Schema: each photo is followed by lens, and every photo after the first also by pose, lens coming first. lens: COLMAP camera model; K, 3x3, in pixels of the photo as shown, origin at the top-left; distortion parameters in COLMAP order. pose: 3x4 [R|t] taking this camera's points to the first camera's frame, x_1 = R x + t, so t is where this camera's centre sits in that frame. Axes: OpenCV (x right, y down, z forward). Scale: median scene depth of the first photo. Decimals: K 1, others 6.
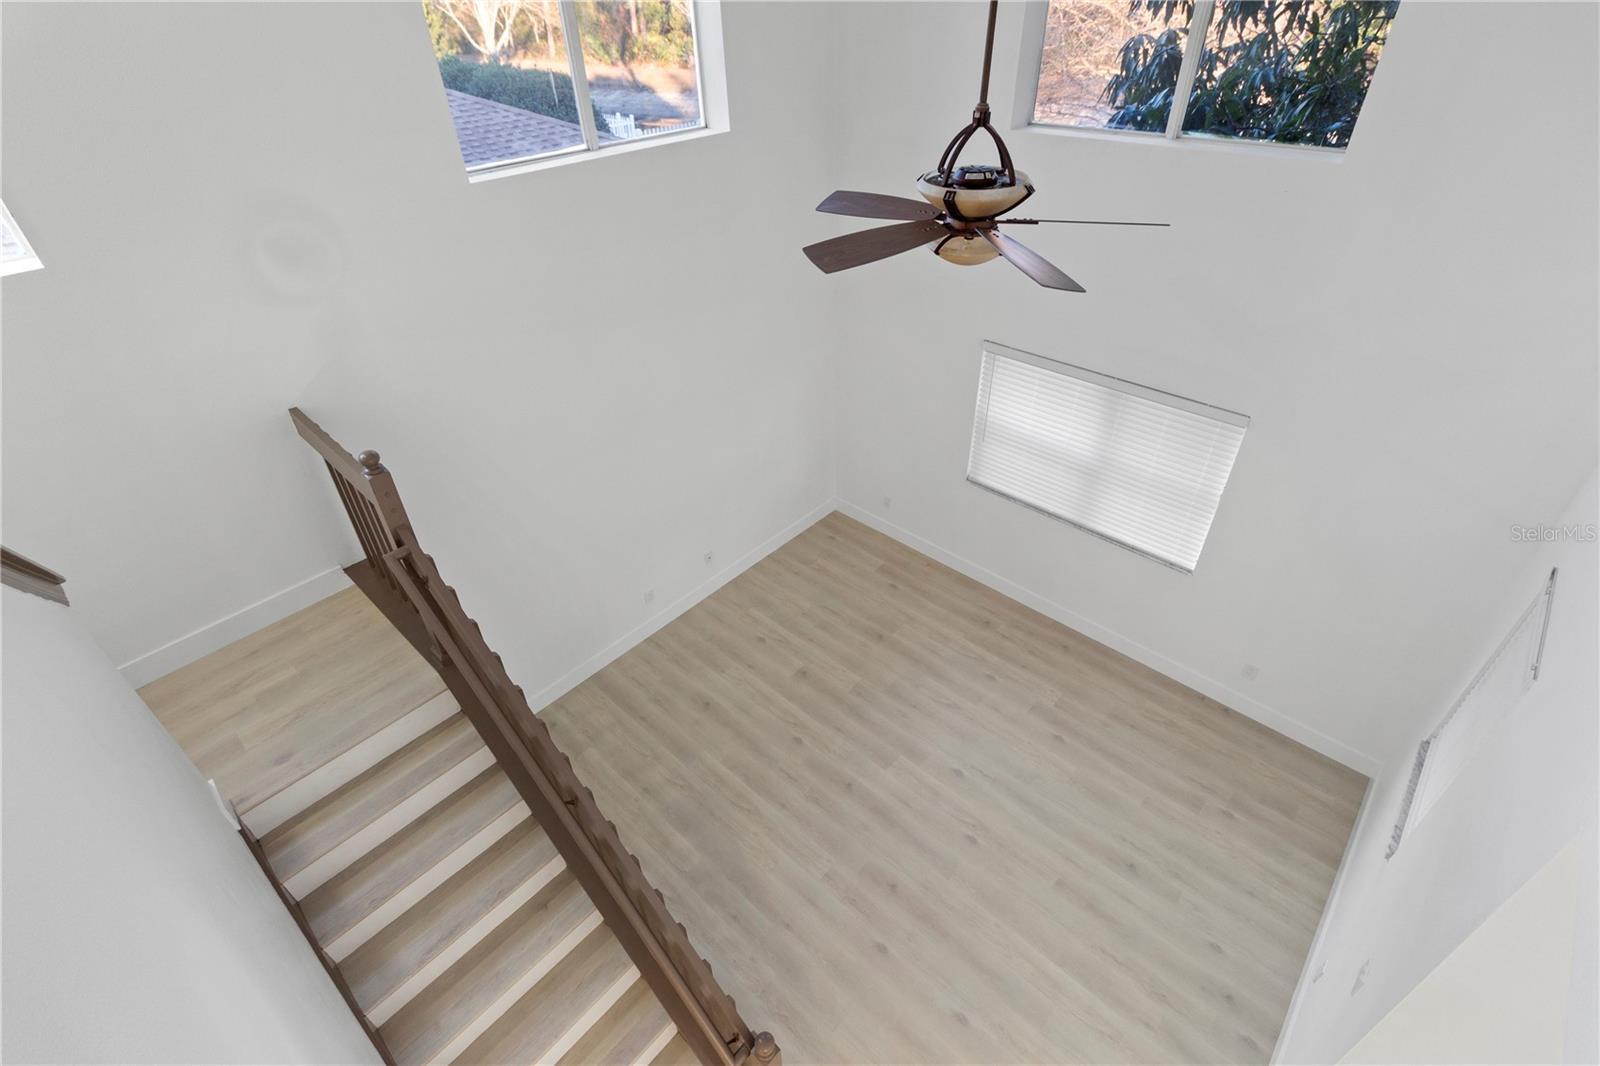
lens RADIAL K [[752.7, 0, 799.0], [0, 752.7, 528.1], [0, 0, 1]] dist [0.004895, 0.000583]
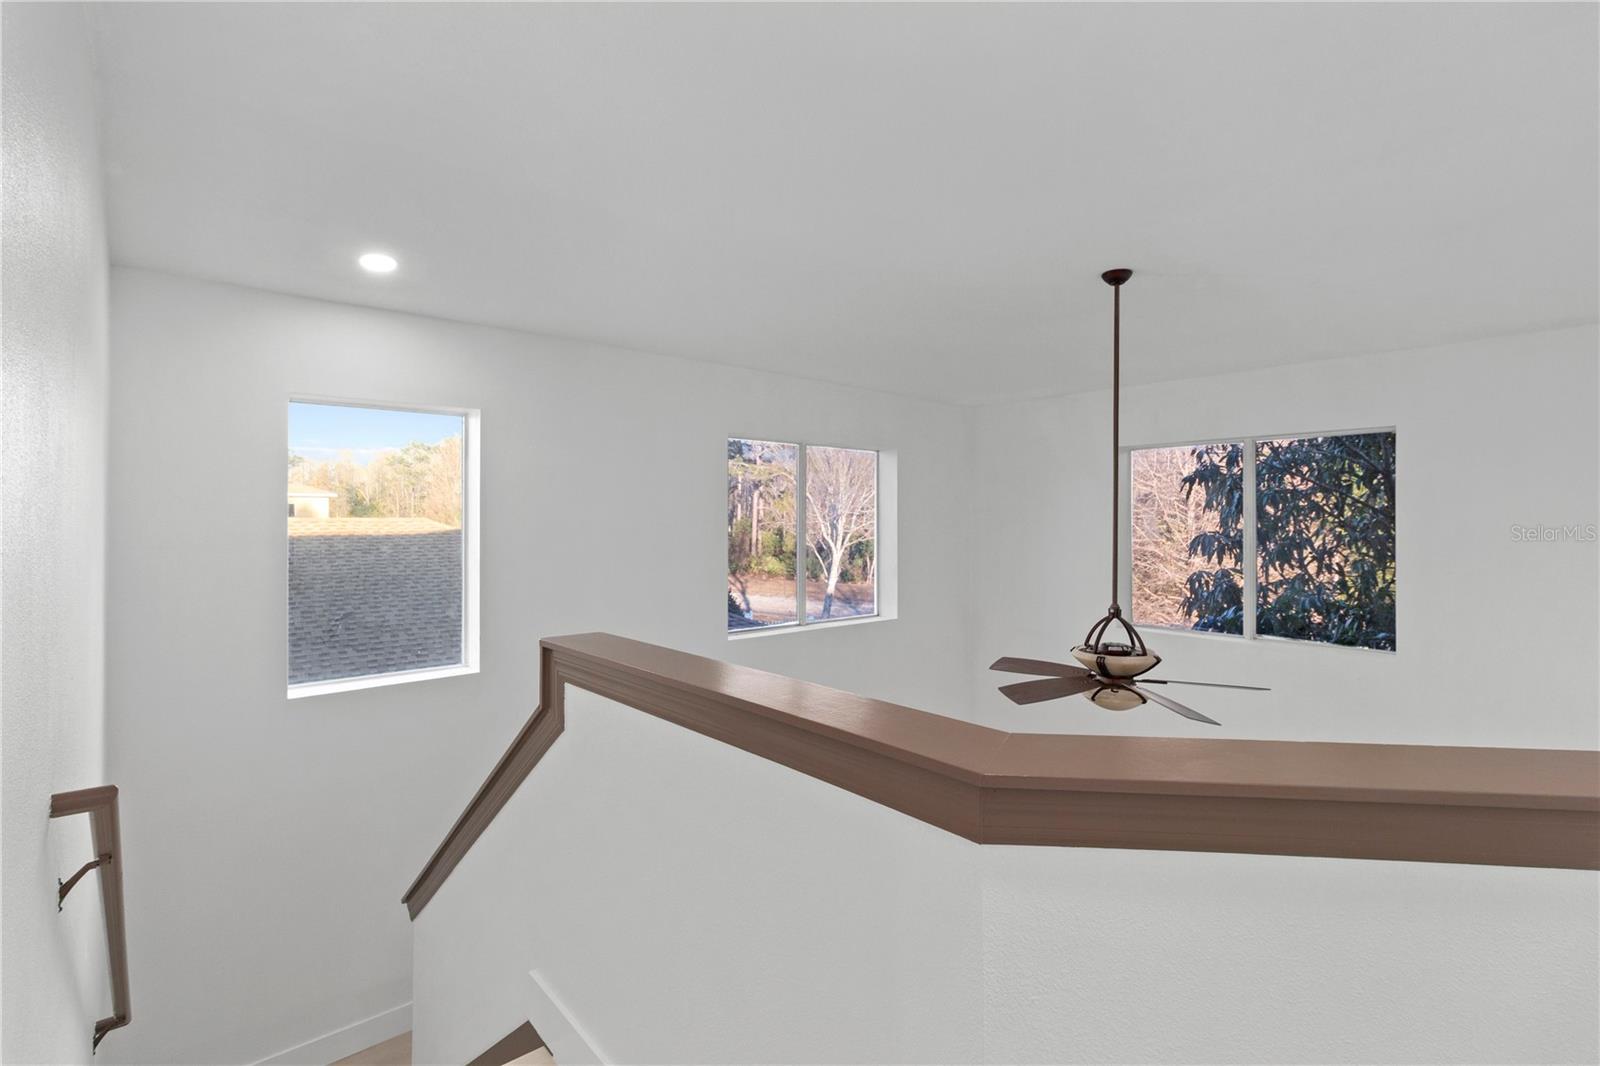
lens RADIAL K [[752.7, 0, 792.3], [0, 752.7, 519.2], [0, 0, 1]] dist [0.004895, 0.000583]
pose [[0.992668, 0.032272, -0.116484, -0.153751], [-0.094821, 0.805562, -0.584876, 0.162505], [0.074960, 0.591633, 0.802715, -0.240035]]
